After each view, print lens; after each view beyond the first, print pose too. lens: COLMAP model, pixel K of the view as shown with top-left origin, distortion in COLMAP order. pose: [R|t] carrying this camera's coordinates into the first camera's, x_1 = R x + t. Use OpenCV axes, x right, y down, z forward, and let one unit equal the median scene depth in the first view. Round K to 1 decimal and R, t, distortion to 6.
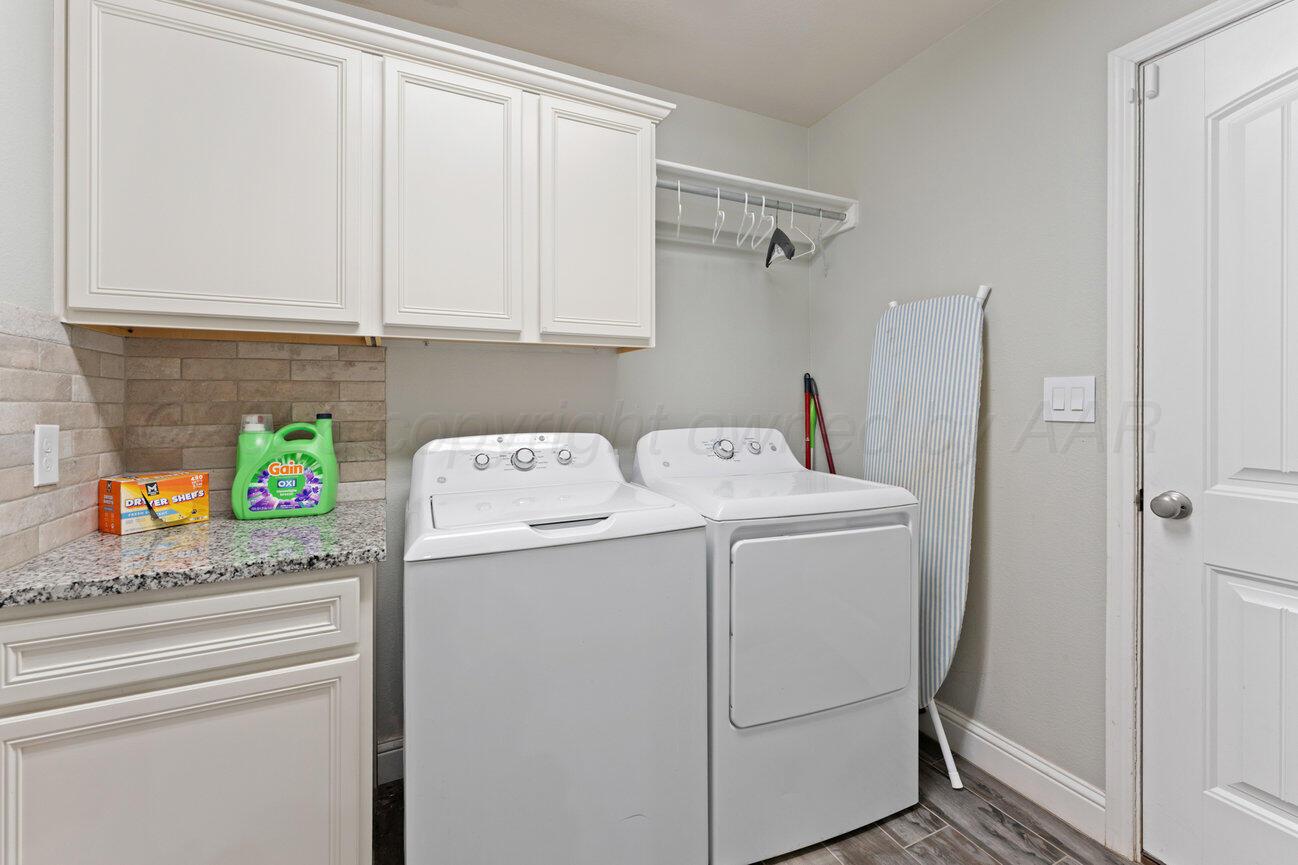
lens RADIAL K [[528.8, 0, 637.5], [0, 528.8, 404.7], [0, 0, 1]] dist [0.002786, -0.000162]
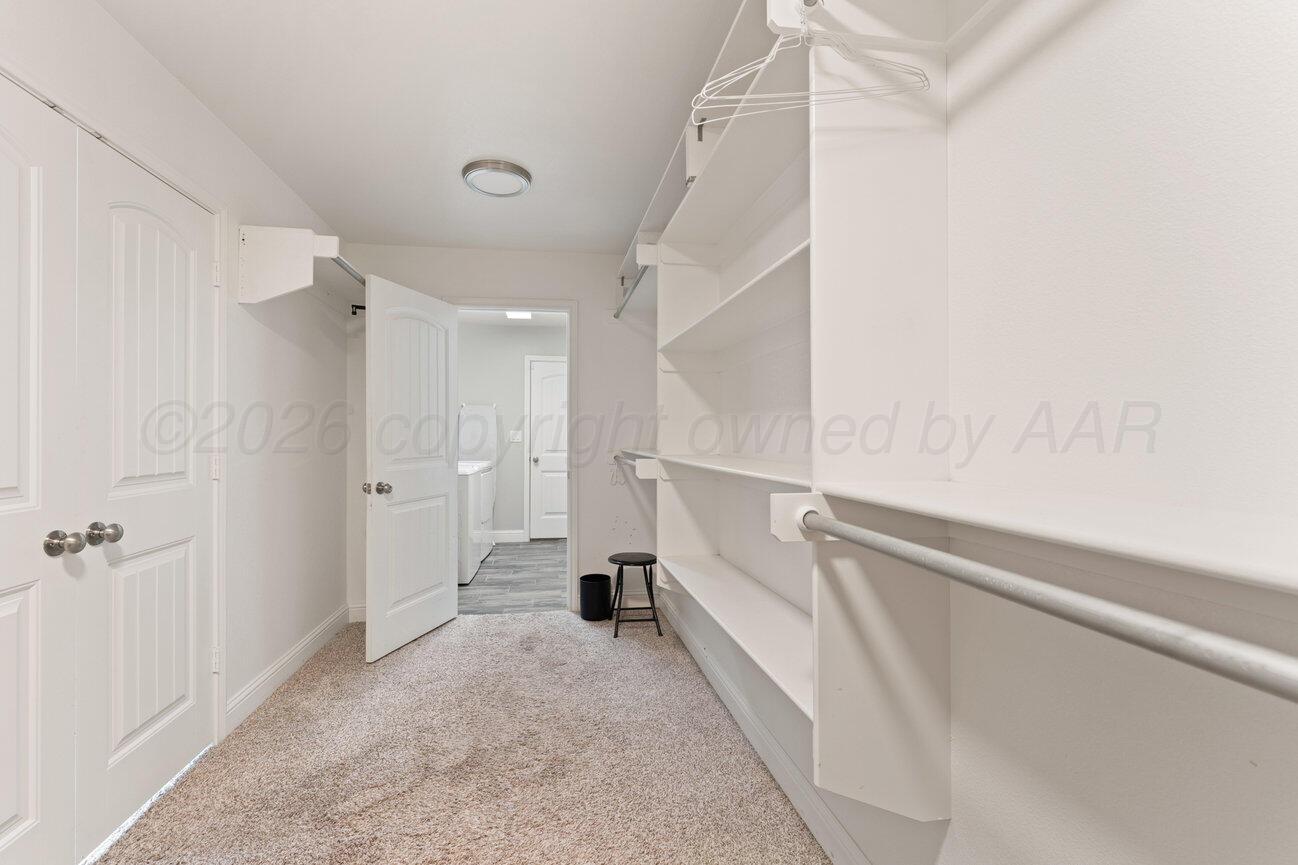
lens RADIAL K [[528.8, 0, 647.2], [0, 528.8, 426.9], [0, 0, 1]] dist [0.002786, -0.000162]
pose [[0.224454, -0.011677, 0.974415, -3.059853], [-0.002147, 0.999920, 0.012477, -0.144719], [-0.974482, -0.004893, 0.224411, -0.918298]]
